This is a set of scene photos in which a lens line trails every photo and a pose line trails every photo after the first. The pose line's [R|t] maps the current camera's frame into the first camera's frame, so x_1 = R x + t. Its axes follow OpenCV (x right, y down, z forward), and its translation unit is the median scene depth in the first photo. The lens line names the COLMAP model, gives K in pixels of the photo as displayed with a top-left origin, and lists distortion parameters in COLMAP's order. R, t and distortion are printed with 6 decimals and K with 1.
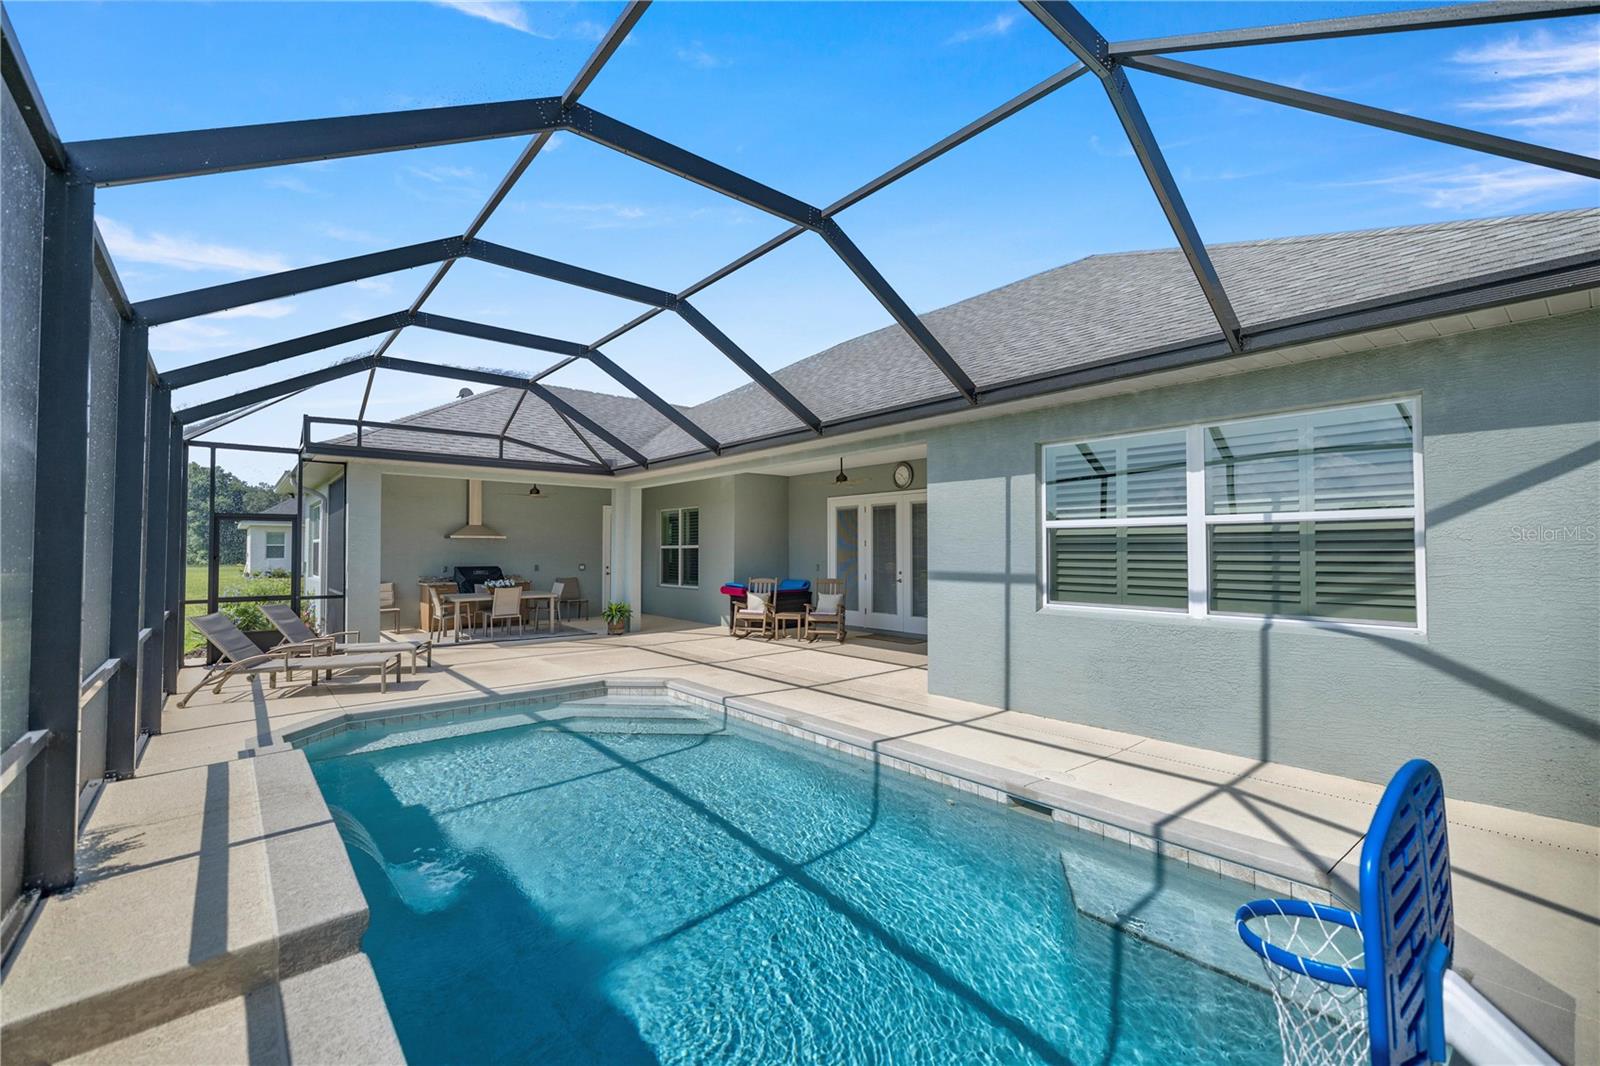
lens RADIAL K [[676.5, 0, 784.9], [0, 676.5, 534.0], [0, 0, 1]] dist [-0.001129, -0.000053]
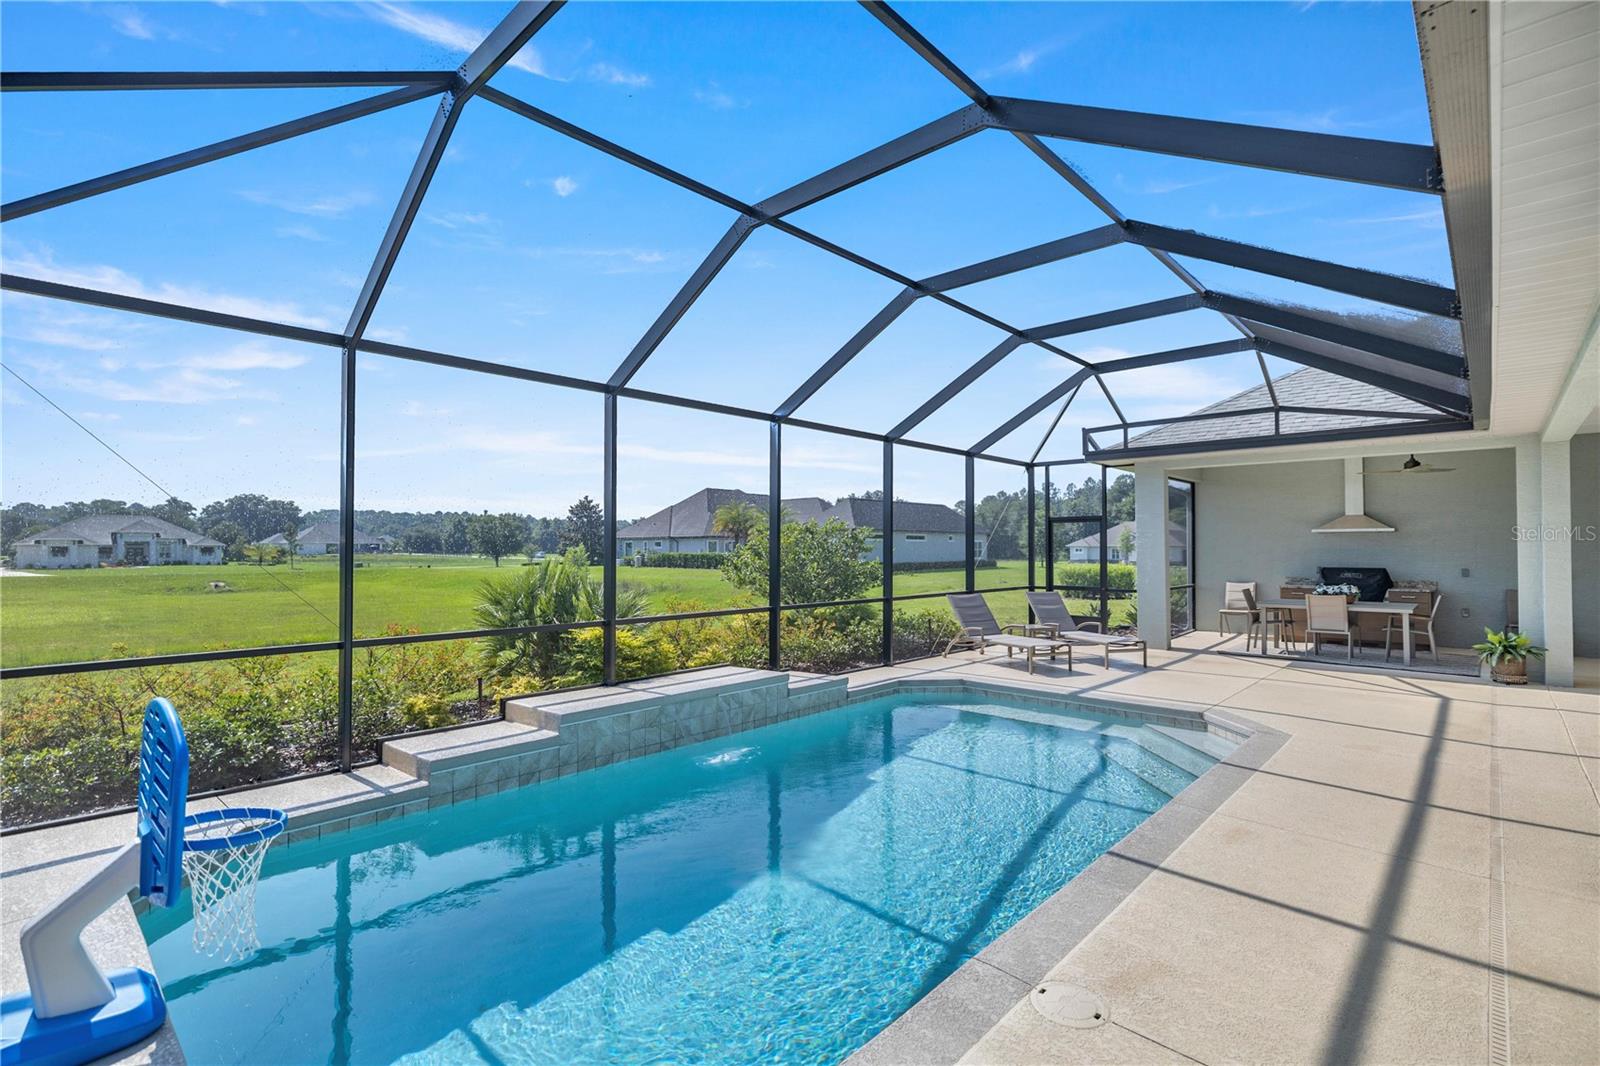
lens RADIAL K [[733.2, 0, 792.7], [0, 733.2, 538.4], [0, 0, 1]] dist [0.000269, -0.000146]
pose [[0.115555, -0.012018, -0.993228, 1.053773], [0.026255, 0.999614, -0.009041, 0.016659], [0.992954, -0.025033, 0.115826, 0.849464]]
